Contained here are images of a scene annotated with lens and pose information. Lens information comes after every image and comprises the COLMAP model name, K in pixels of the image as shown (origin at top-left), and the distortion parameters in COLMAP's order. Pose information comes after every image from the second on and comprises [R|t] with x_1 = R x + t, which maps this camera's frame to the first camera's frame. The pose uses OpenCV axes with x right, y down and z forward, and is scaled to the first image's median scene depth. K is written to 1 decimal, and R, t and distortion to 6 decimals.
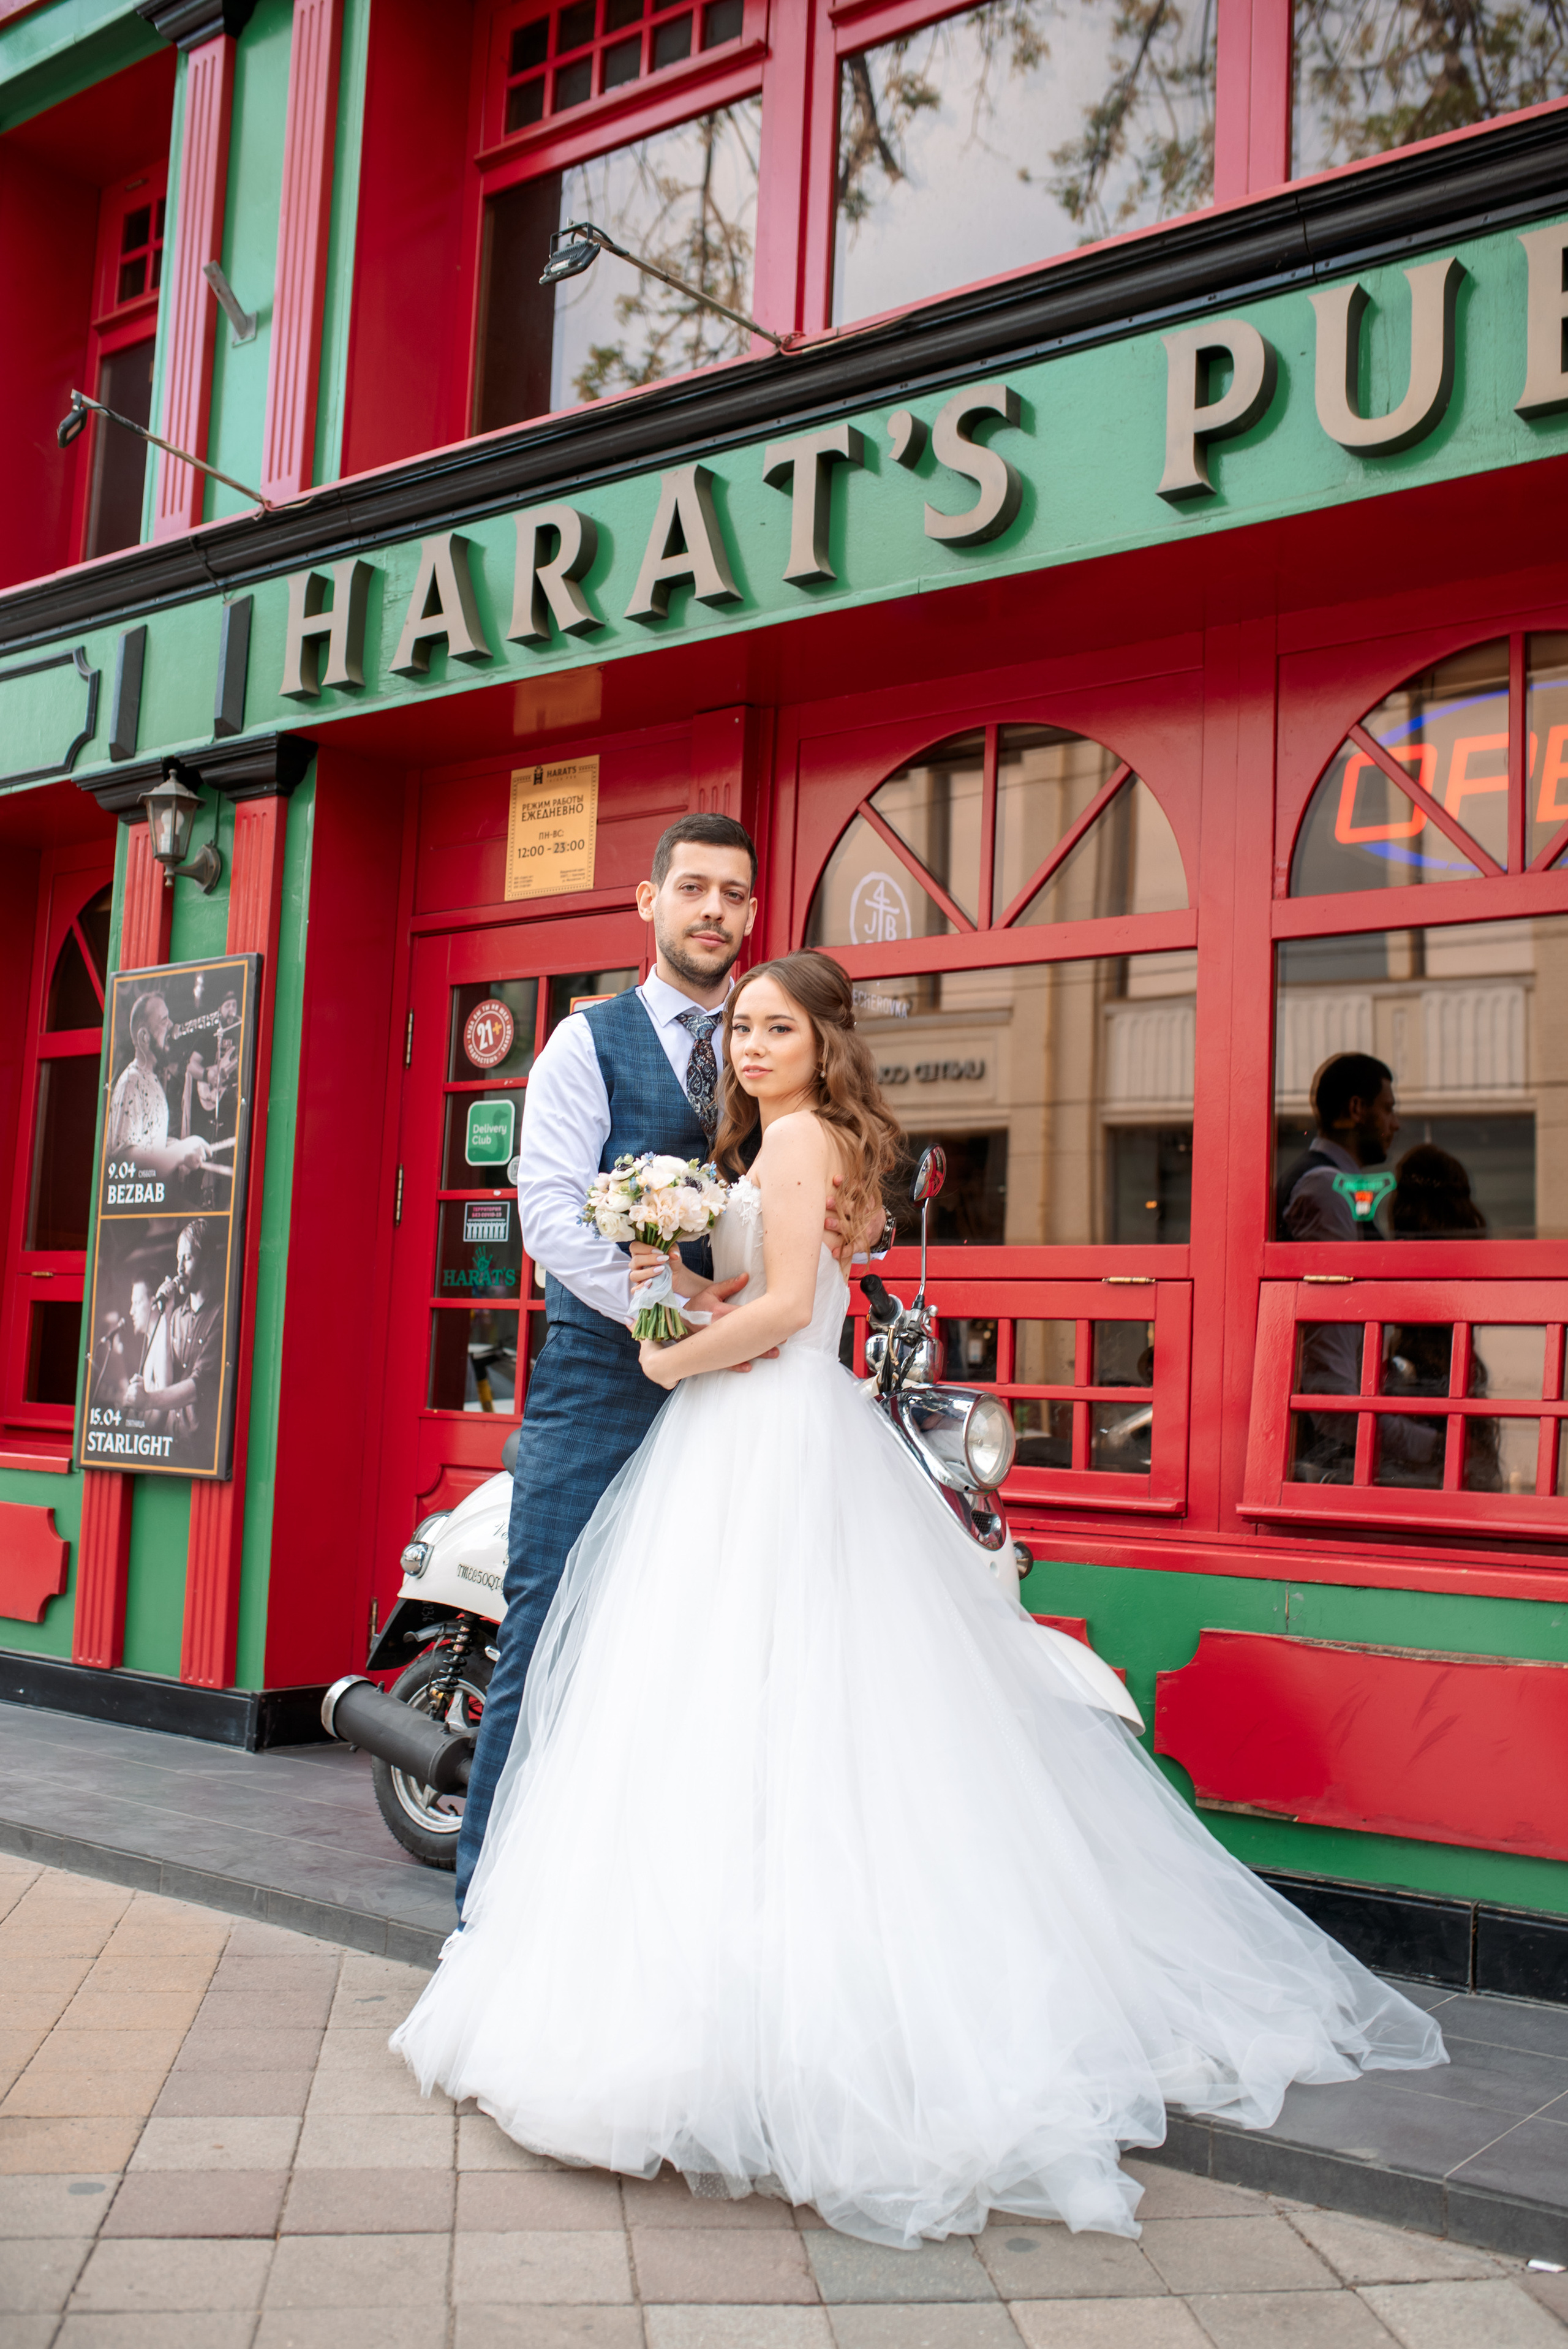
lens RADIAL K [[2195.1, 0, 786.5], [0, 2195.1, 1182.0], [0, 0, 1]] dist [-0.033942, 0.000000]
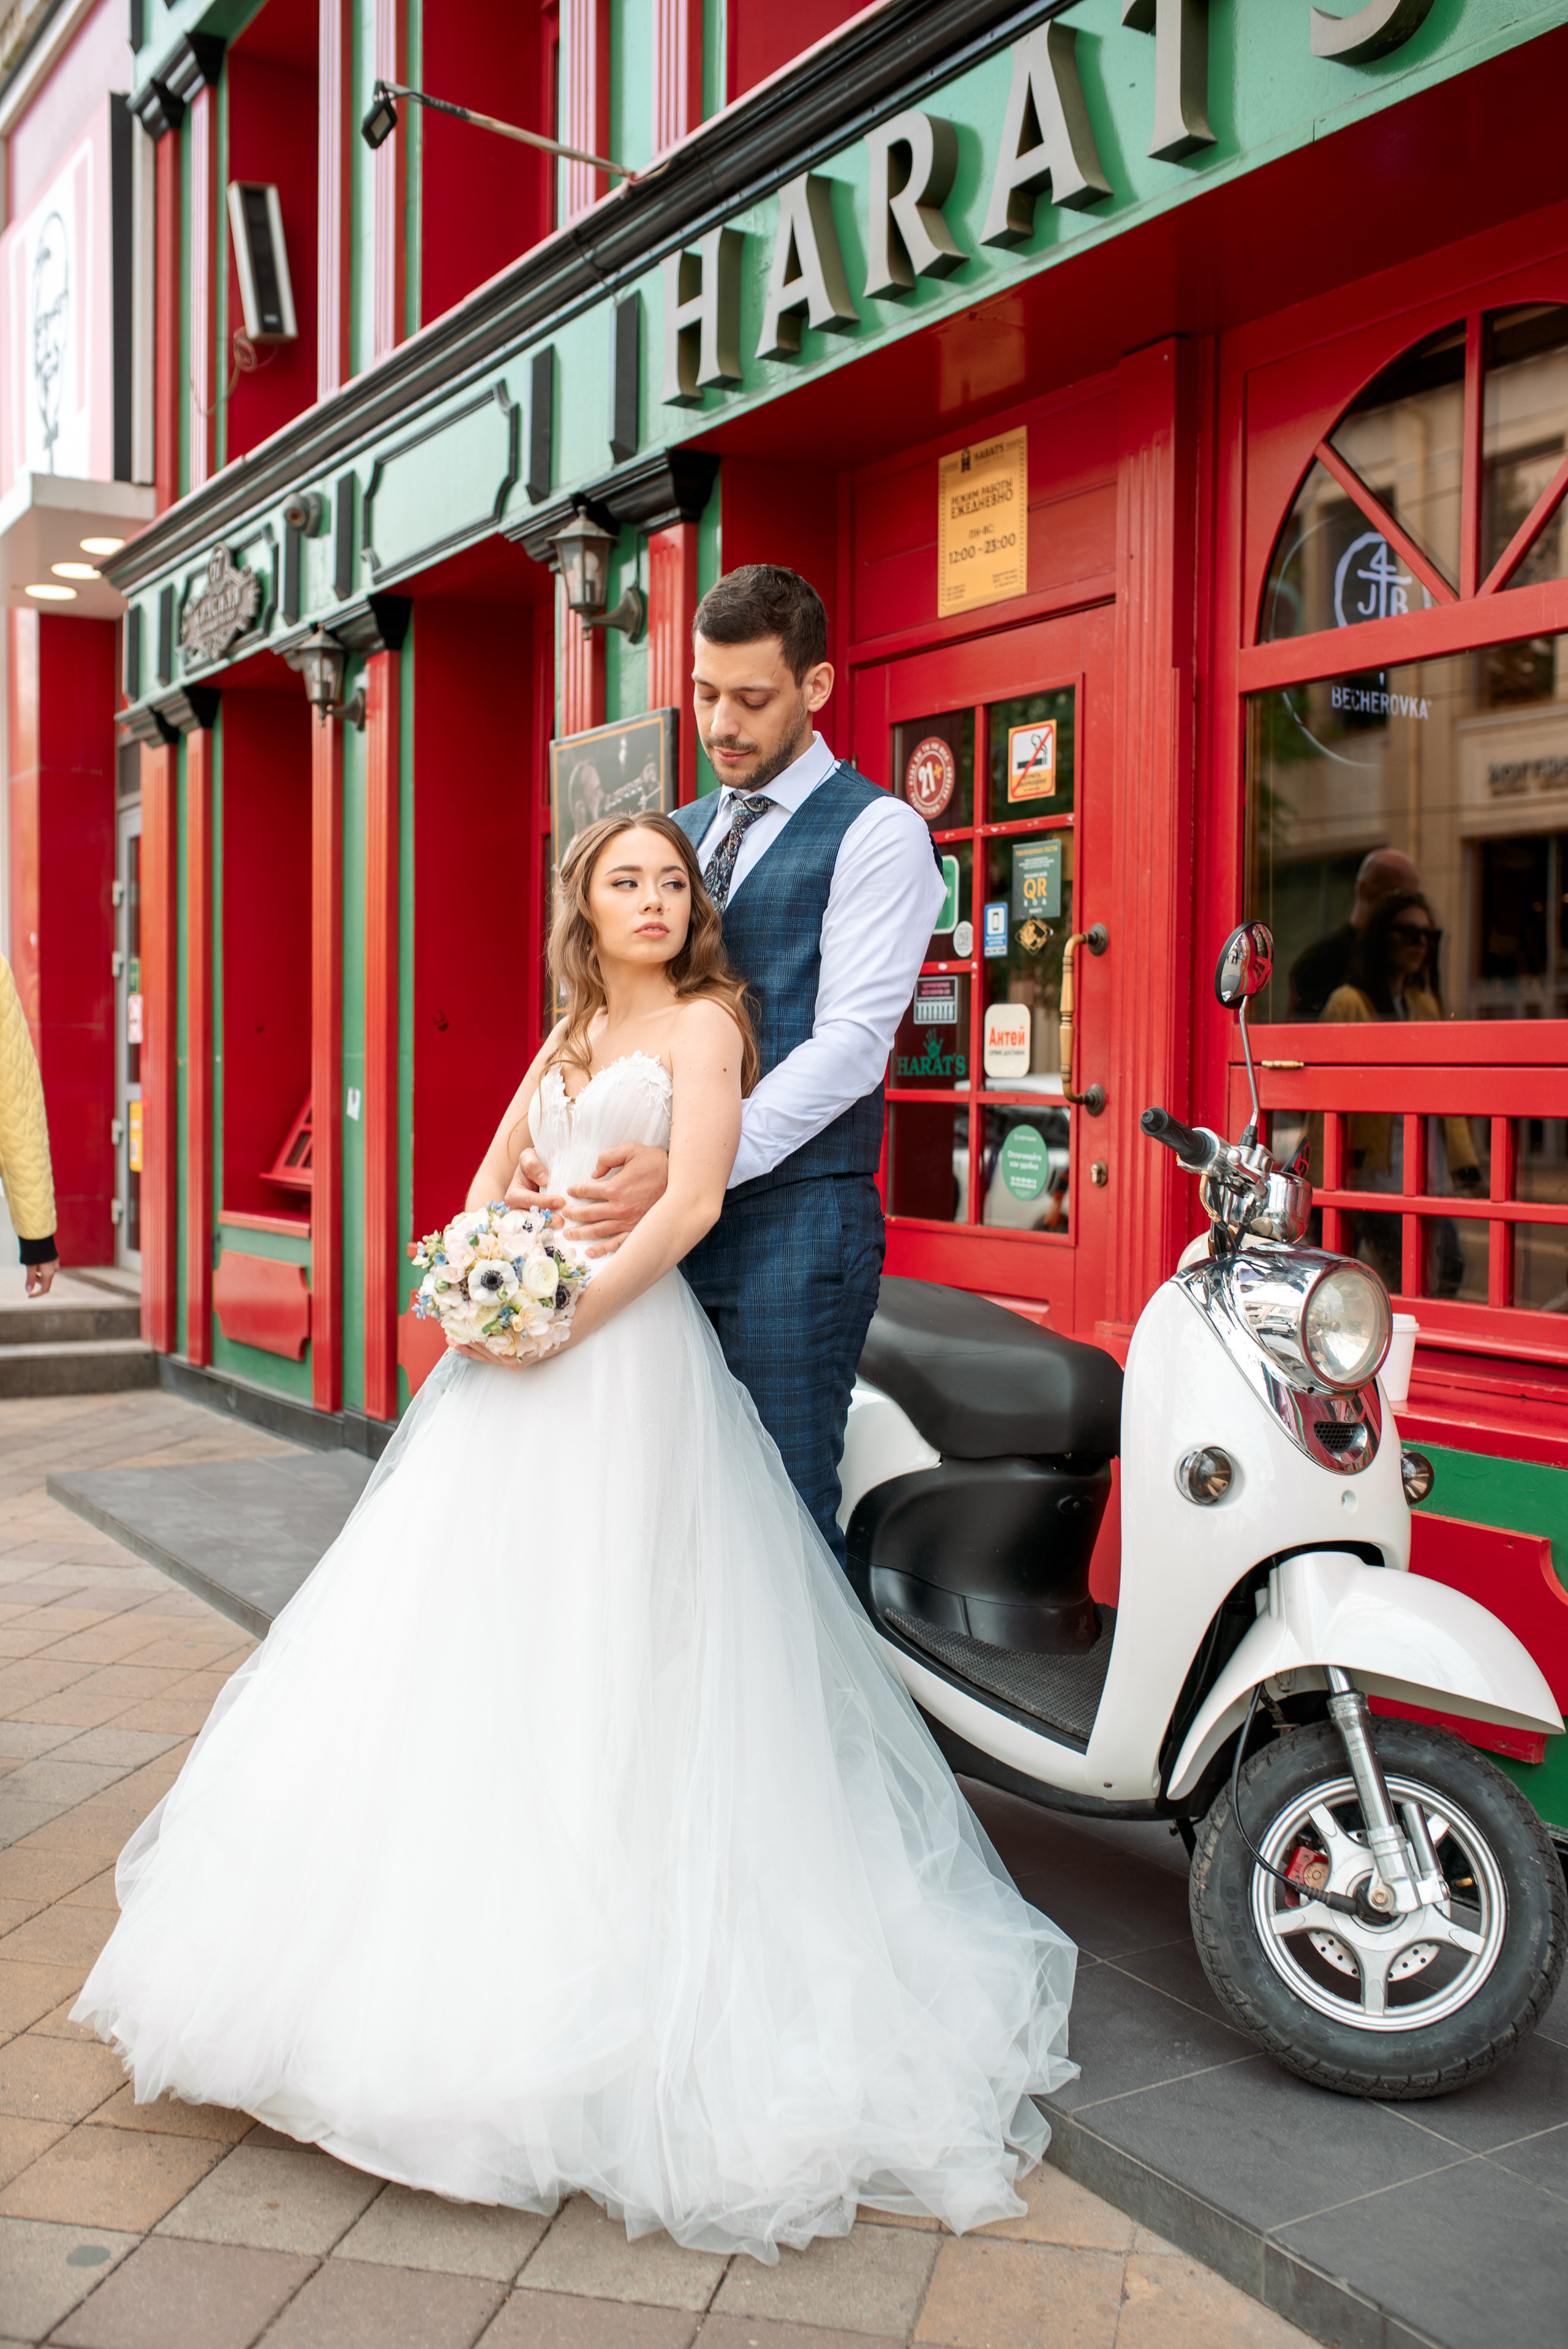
lens RADIAL K [[2195.1, 0, 790.5], [0, 2195.1, 1161.0], [0, 0, 1]] dist [-0.033942, 0.000000]
pose [[0.933373, -0.017335, -0.358490, 0.121160], [0.060968, 0.991974, 0.110769, -0.018705], [0.353692, -0.125246, 0.926939, 0.181289]]
